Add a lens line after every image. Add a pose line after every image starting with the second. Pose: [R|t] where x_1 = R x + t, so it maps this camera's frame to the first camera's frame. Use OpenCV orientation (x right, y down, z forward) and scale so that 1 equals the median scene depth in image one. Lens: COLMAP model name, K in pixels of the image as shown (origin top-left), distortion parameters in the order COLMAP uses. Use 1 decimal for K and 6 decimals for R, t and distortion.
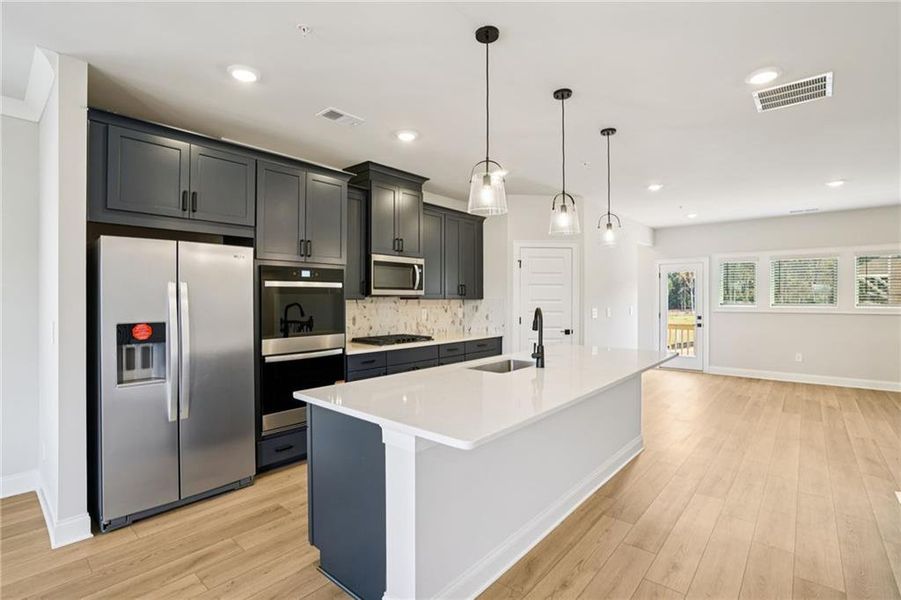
lens RADIAL K [[420.5, 0, 446.7], [0, 420.5, 298.8], [0, 0, 1]] dist [-0.053102, 0.015256]
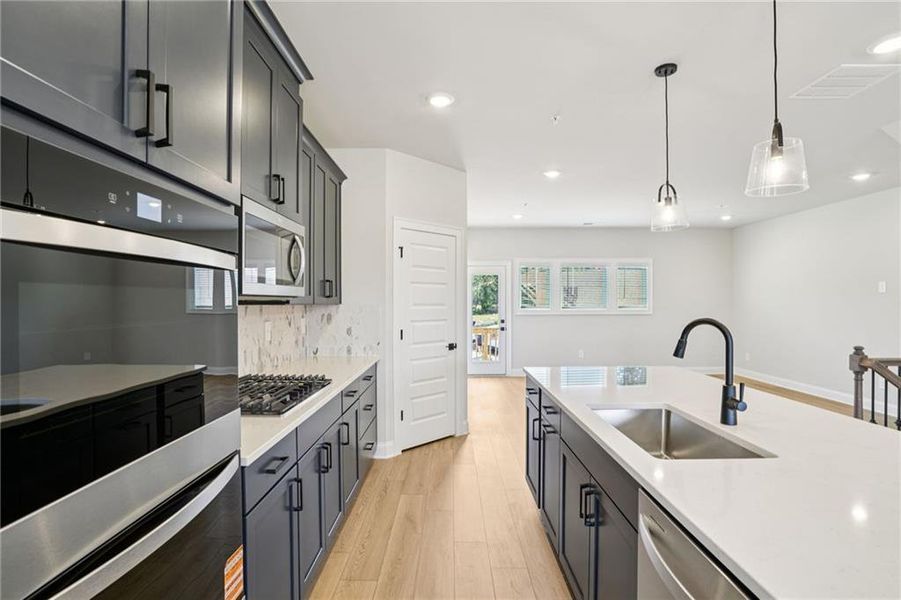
lens RADIAL K [[430.4, 0, 446.3], [0, 430.4, 304.3], [0, 0, 1]] dist [-0.056547, 0.018044]
pose [[0.760109, -0.005084, 0.649775, -0.268728], [0.003050, 0.999986, 0.004255, -0.000573], [-0.649788, -0.001252, 0.760115, 0.499047]]
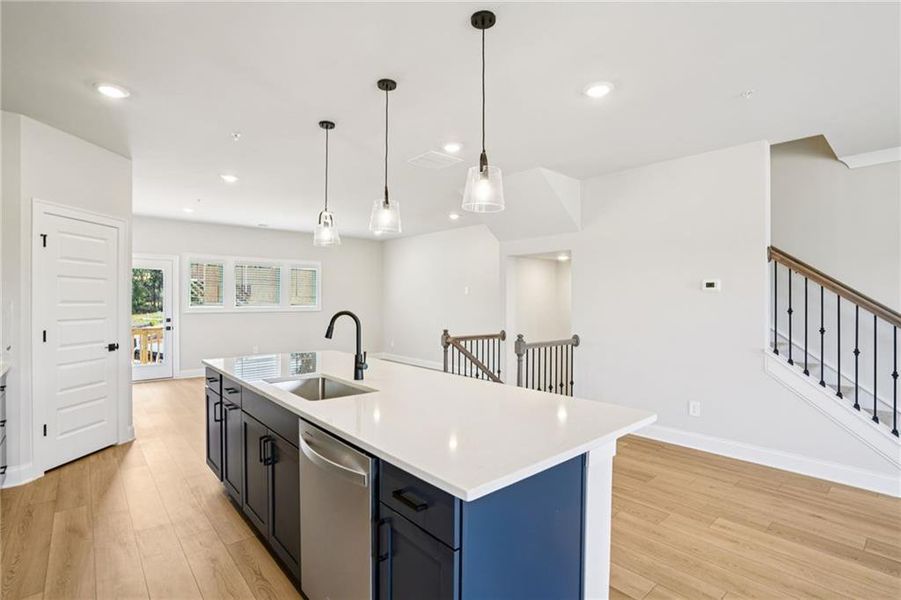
lens RADIAL K [[430.4, 0, 446.3], [0, 430.4, 304.3], [0, 0, 1]] dist [-0.056547, 0.018044]
pose [[0.134687, -0.008120, 0.990855, -0.390113], [-0.003311, 0.999957, 0.008645, -0.000122], [-0.990883, -0.004445, 0.134654, 0.428217]]
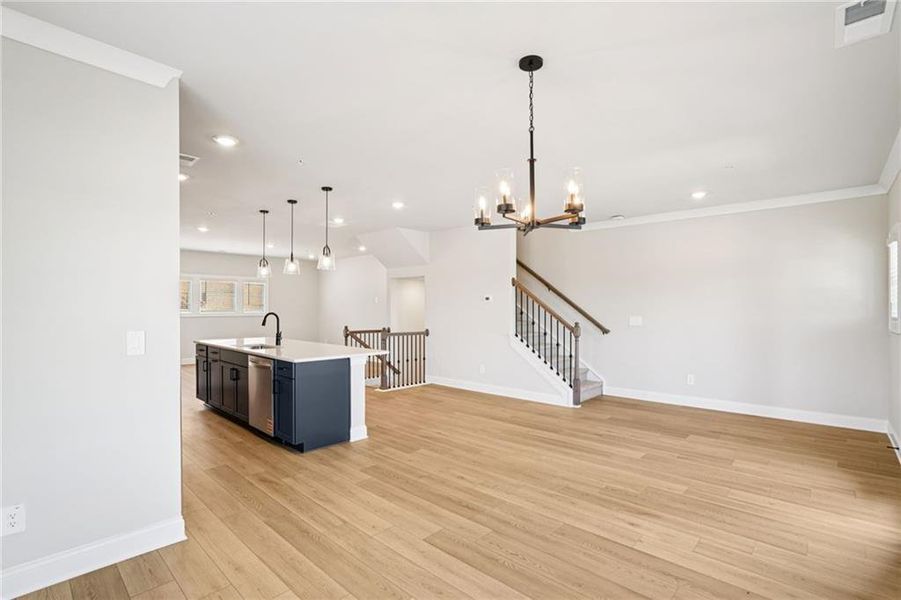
lens RADIAL K [[425.2, 0, 445.7], [0, 425.2, 311.9], [0, 0, 1]] dist [-0.055499, 0.018158]
pose [[0.034124, -0.009314, 0.999374, -0.975530], [-0.001790, 0.999954, 0.009380, 0.000025], [-0.999416, -0.002109, 0.034106, 0.125566]]
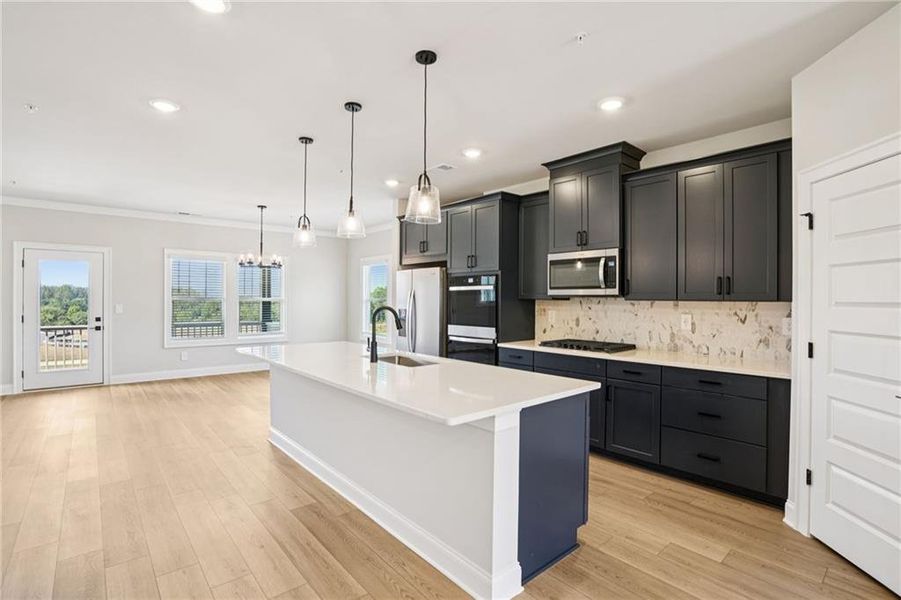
lens RADIAL K [[438.8, 0, 451.4], [0, 438.8, 299.0], [0, 0, 1]] dist [-0.003206, -0.000243]
pose [[-0.120083, 0.000026, -0.992764, 0.802870], [-0.006415, 0.999979, 0.000802, 0.000370], [0.992743, 0.006465, -0.120080, 0.812574]]
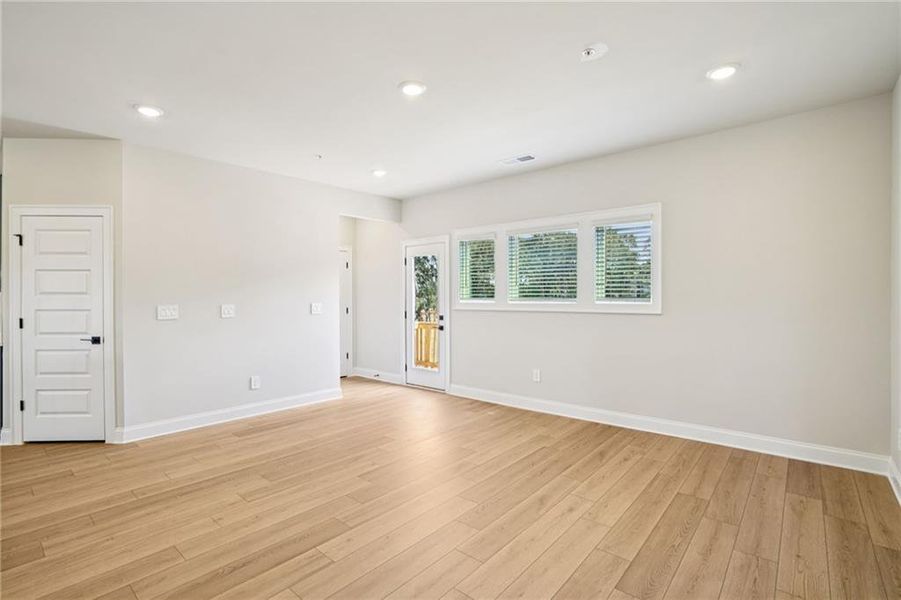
lens RADIAL K [[420.5, 0, 446.7], [0, 420.5, 298.8], [0, 0, 1]] dist [-0.053102, 0.015256]
pose [[0.999980, -0.003727, -0.005013, 1.032964], [0.003750, 0.999982, 0.004635, 0.013705], [0.004995, -0.004653, 0.999977, 0.416682]]
